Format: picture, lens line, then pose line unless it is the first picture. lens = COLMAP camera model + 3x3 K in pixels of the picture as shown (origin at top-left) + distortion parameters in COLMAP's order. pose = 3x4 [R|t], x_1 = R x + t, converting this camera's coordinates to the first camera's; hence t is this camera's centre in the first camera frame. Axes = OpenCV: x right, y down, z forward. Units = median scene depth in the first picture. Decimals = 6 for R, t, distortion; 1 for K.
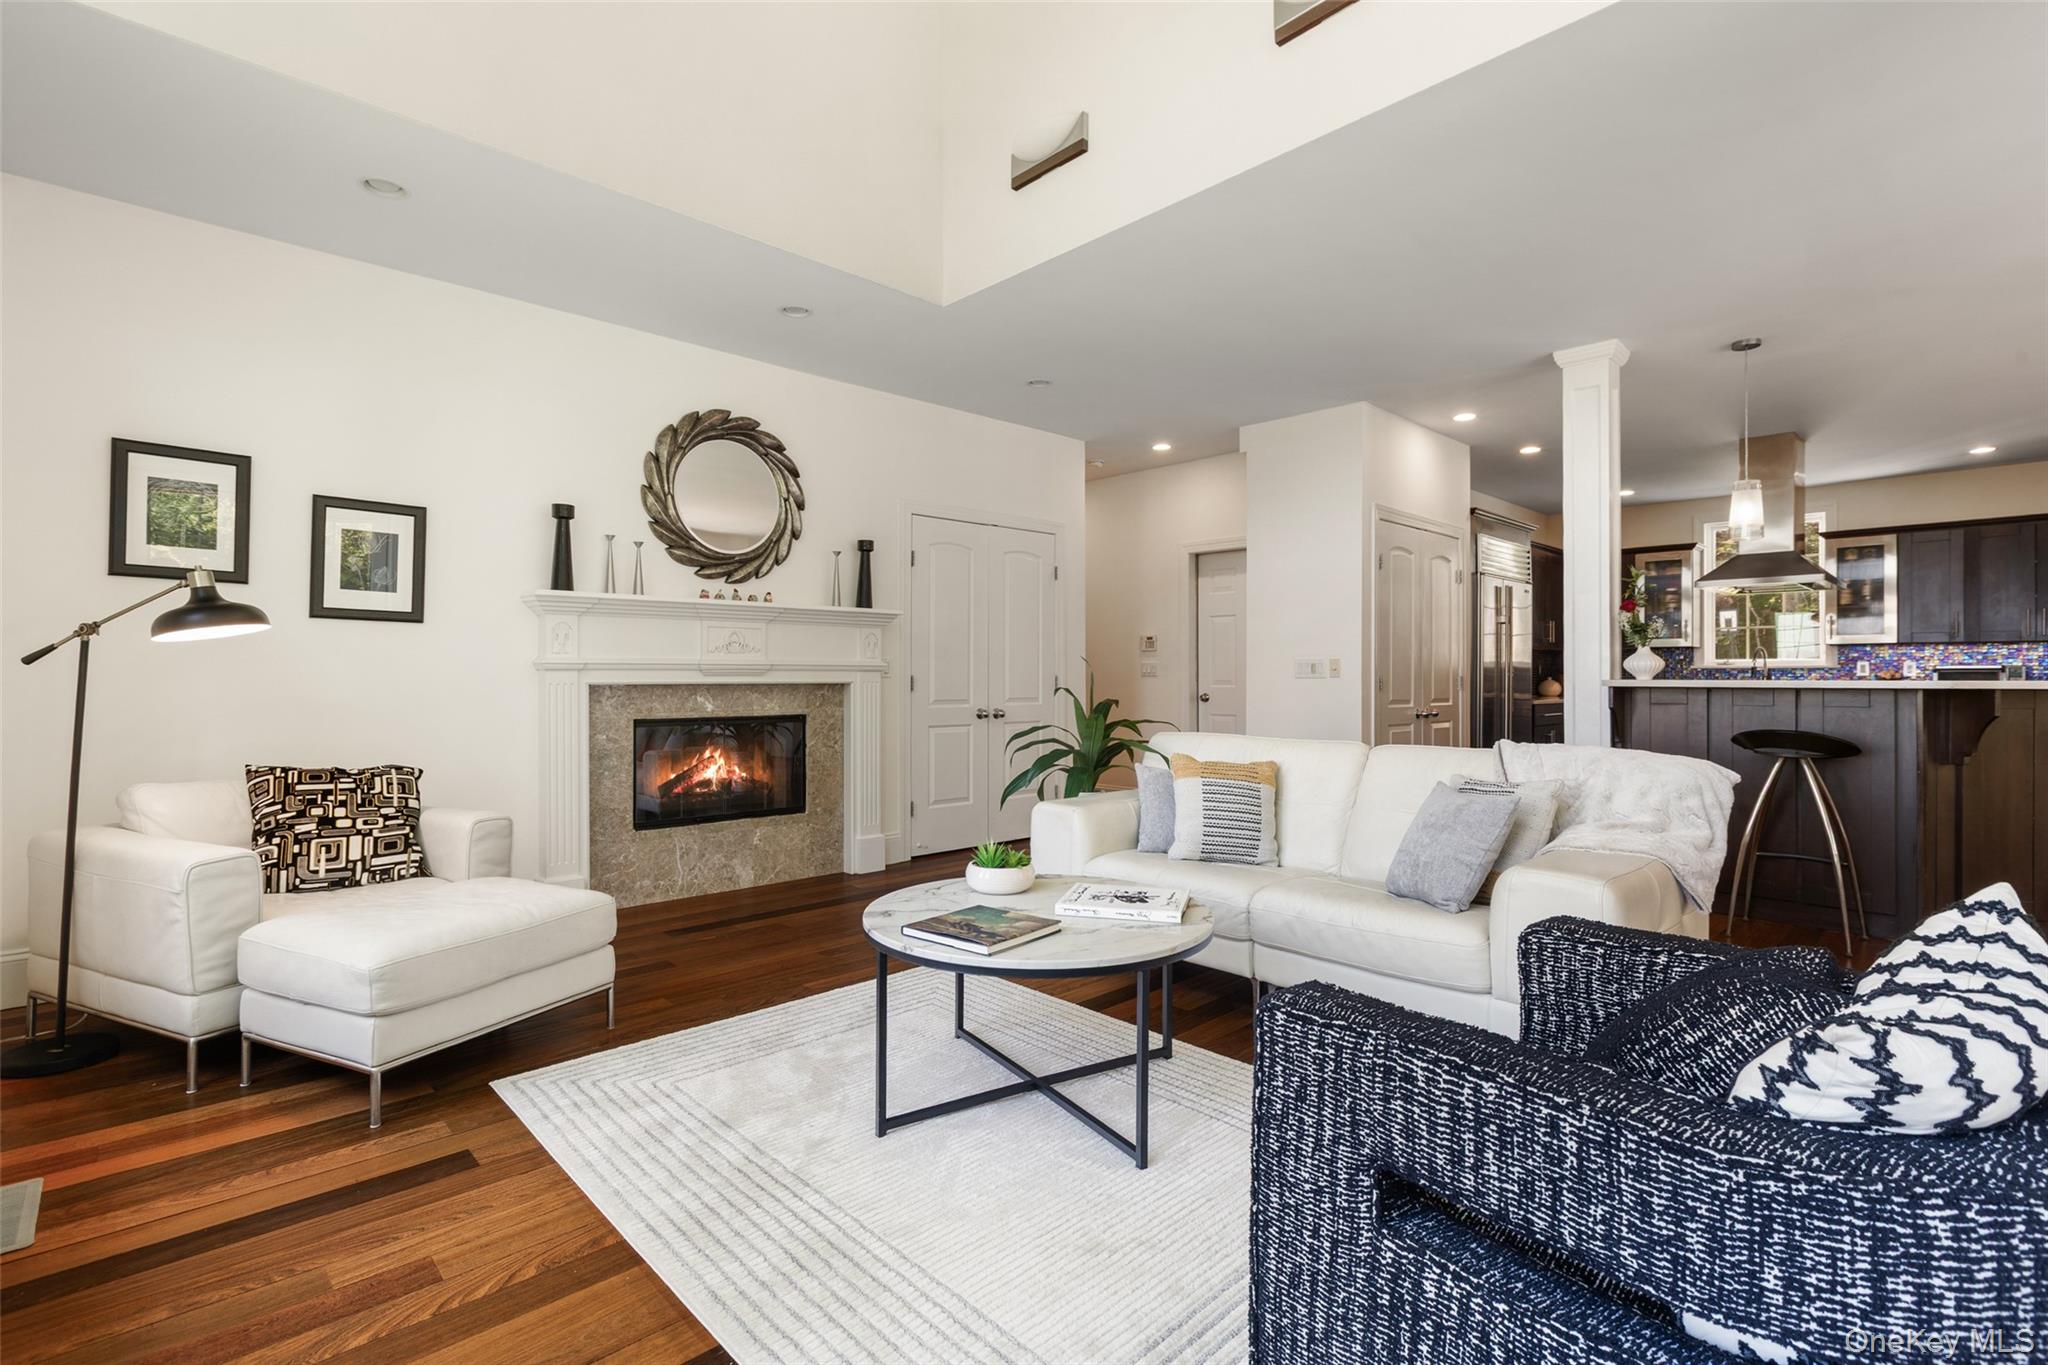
lens RADIAL K [[947.8, 0, 1017.9], [0, 947.8, 668.4], [0, 0, 1]] dist [0.002135, 0.000090]
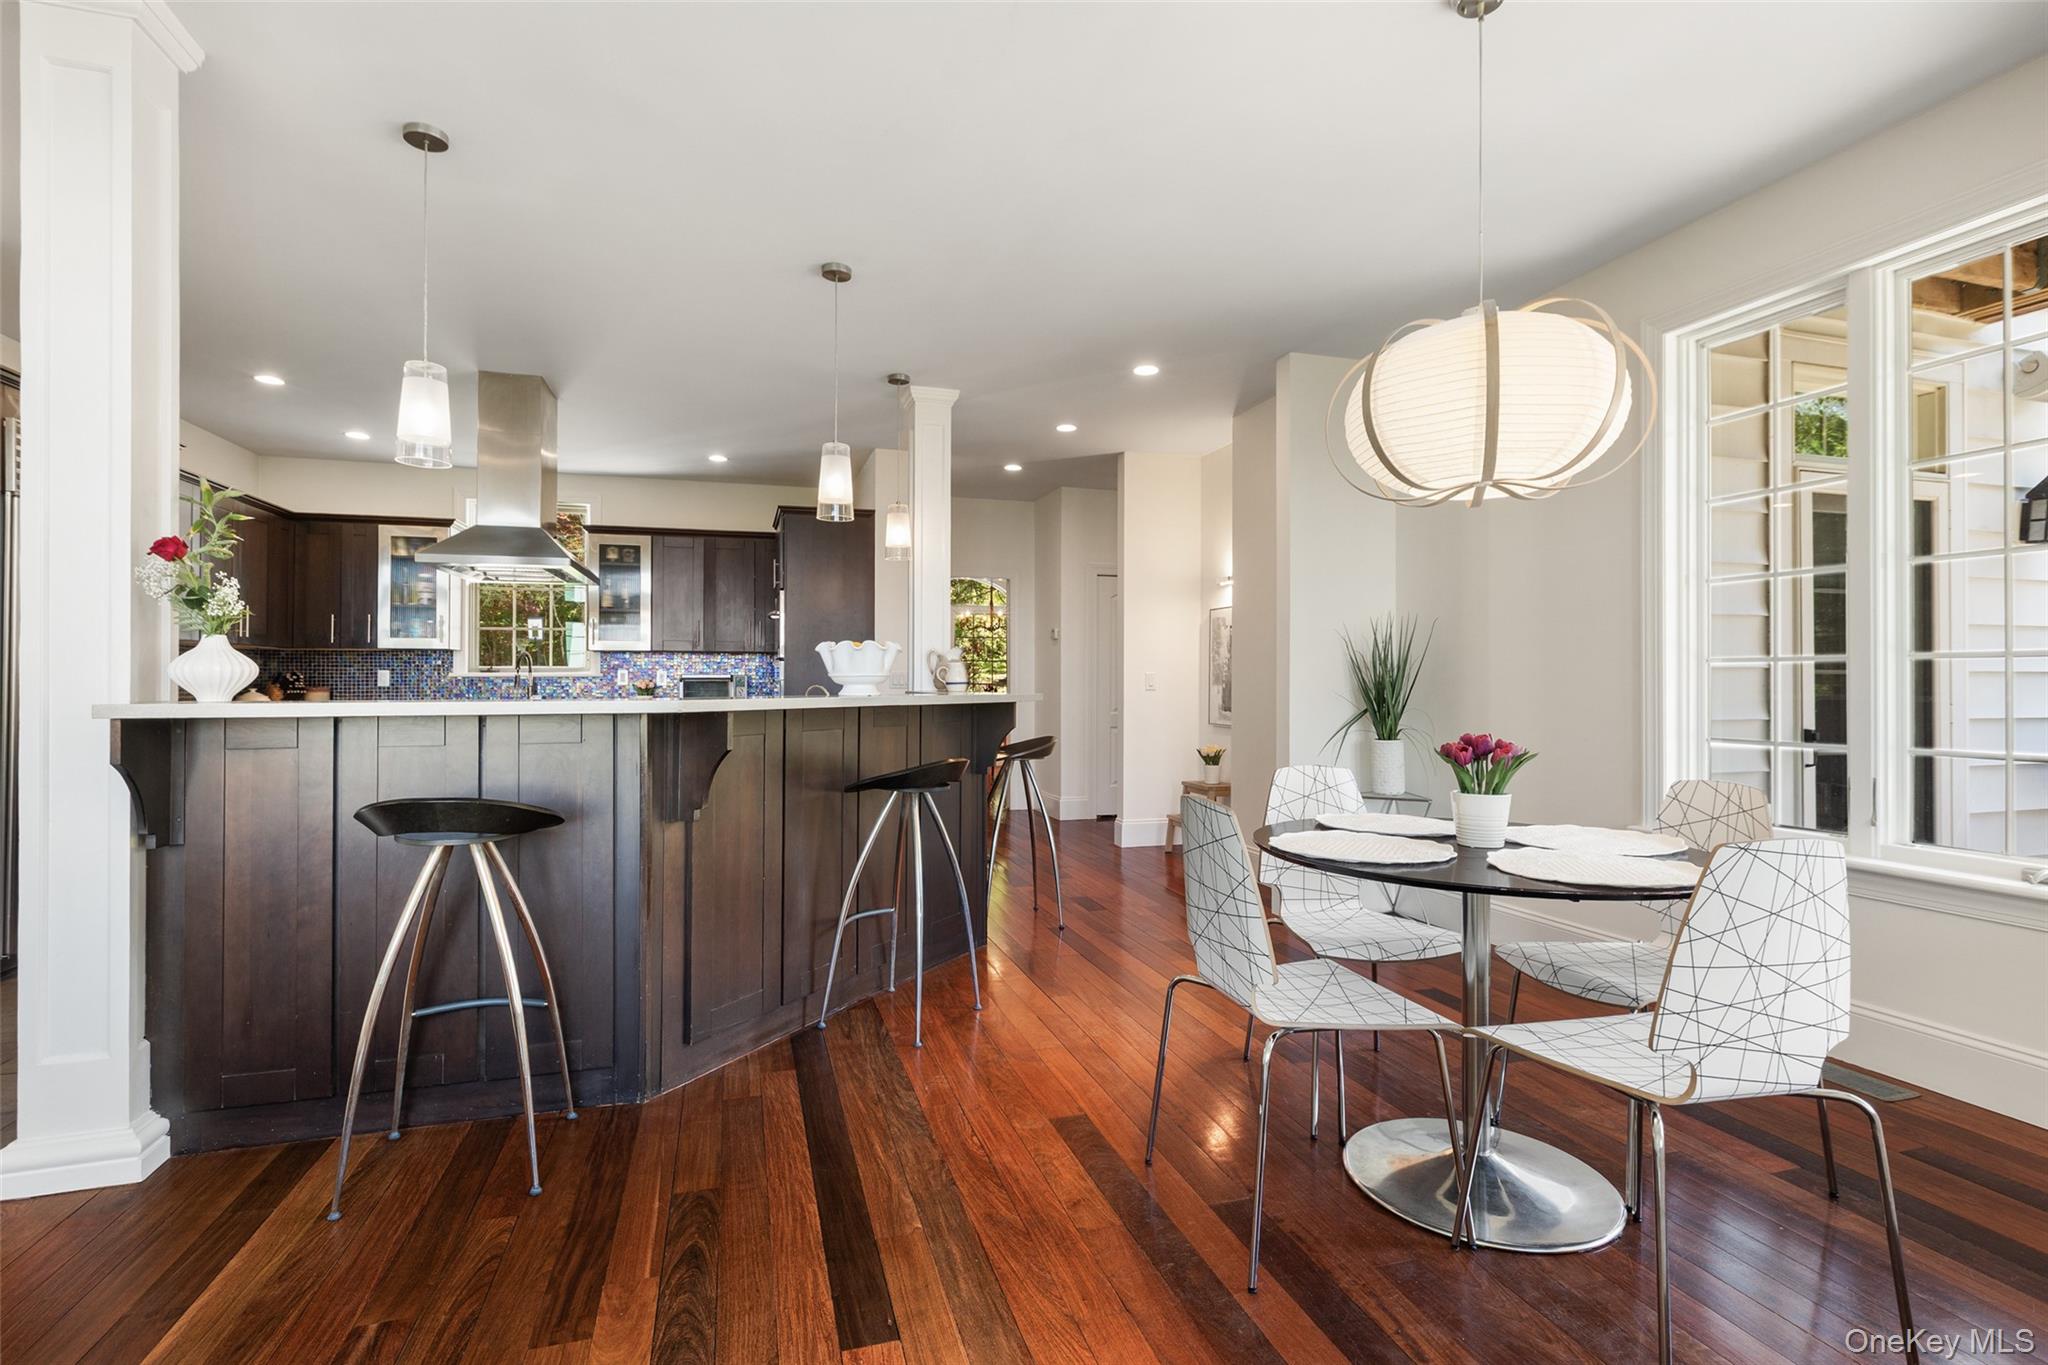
lens RADIAL K [[930.4, 0, 1024.0], [0, 930.4, 682.5], [0, 0, 1]] dist [0.003412, 0.000496]
pose [[0.444479, -0.001324, 0.895788, 0.274609], [-0.006656, 0.999966, 0.004780, -0.001928], [-0.895764, -0.008087, 0.444455, 0.268263]]
